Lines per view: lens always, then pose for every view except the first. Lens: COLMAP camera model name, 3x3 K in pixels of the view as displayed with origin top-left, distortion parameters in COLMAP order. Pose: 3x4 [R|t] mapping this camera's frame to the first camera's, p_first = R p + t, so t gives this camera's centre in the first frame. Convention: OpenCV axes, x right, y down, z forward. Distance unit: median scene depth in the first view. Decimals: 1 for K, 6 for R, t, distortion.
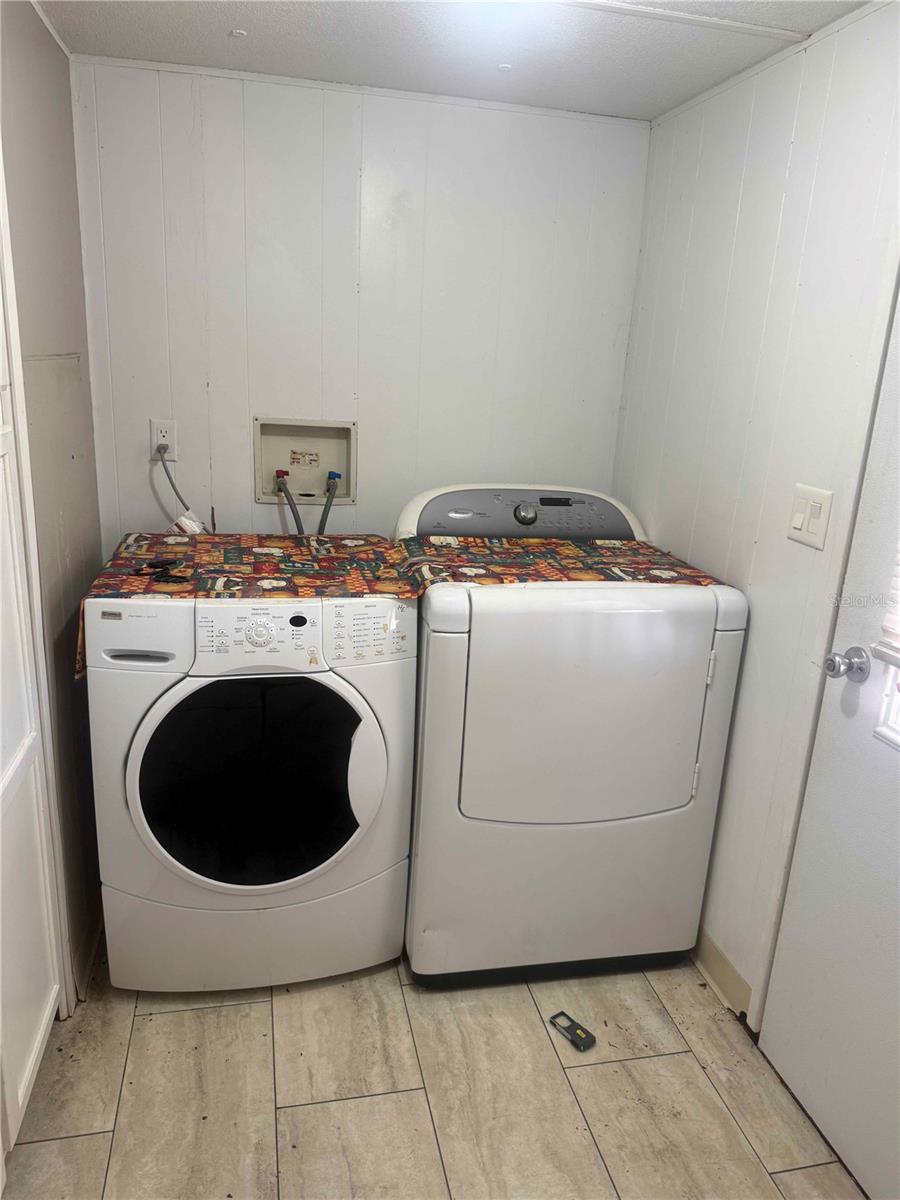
lens RADIAL K [[837.3, 0, 451.8], [0, 837.3, 606.8], [0, 0, 1]] dist [0.039637, -0.049786]
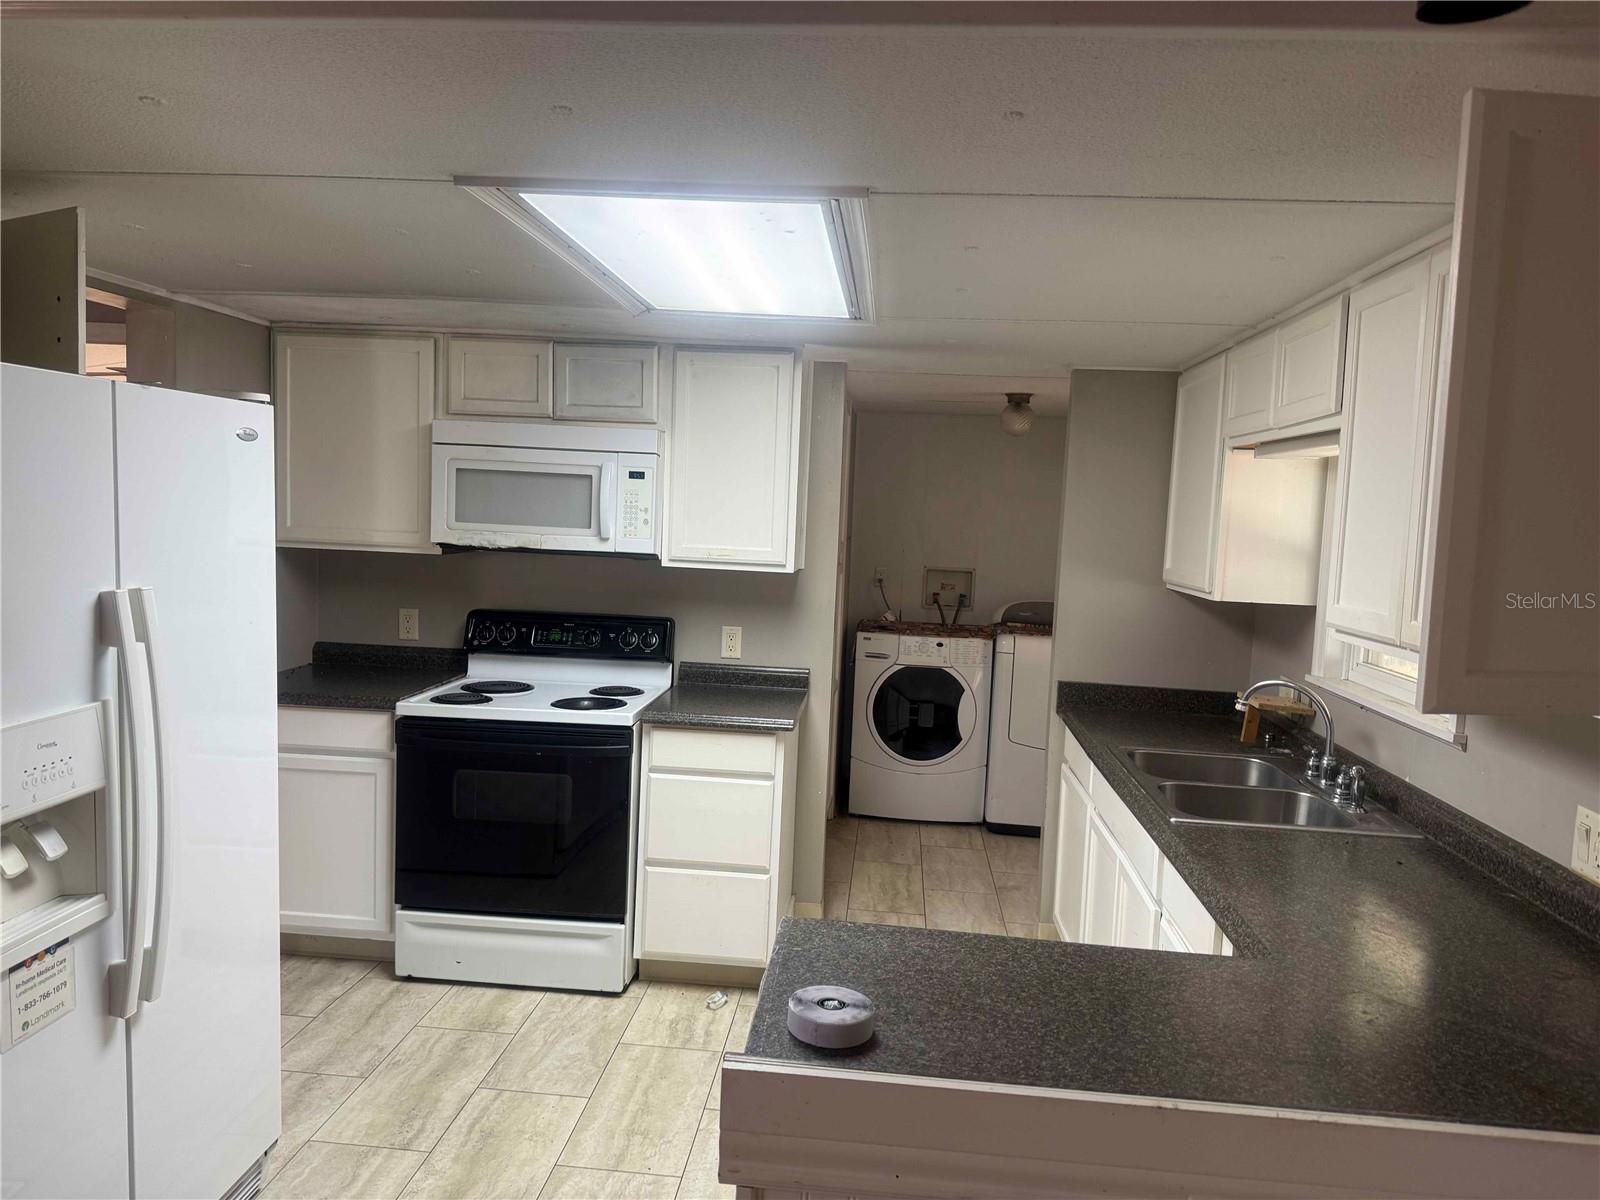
lens RADIAL K [[1116.4, 0, 798.7], [0, 1116.4, 602.0], [0, 0, 1]] dist [0.039637, -0.049786]
pose [[0.949412, 0.009247, -0.313896, 0.409216], [-0.073498, 0.978347, -0.193483, 0.509769], [0.305310, 0.206766, 0.929534, -1.991958]]
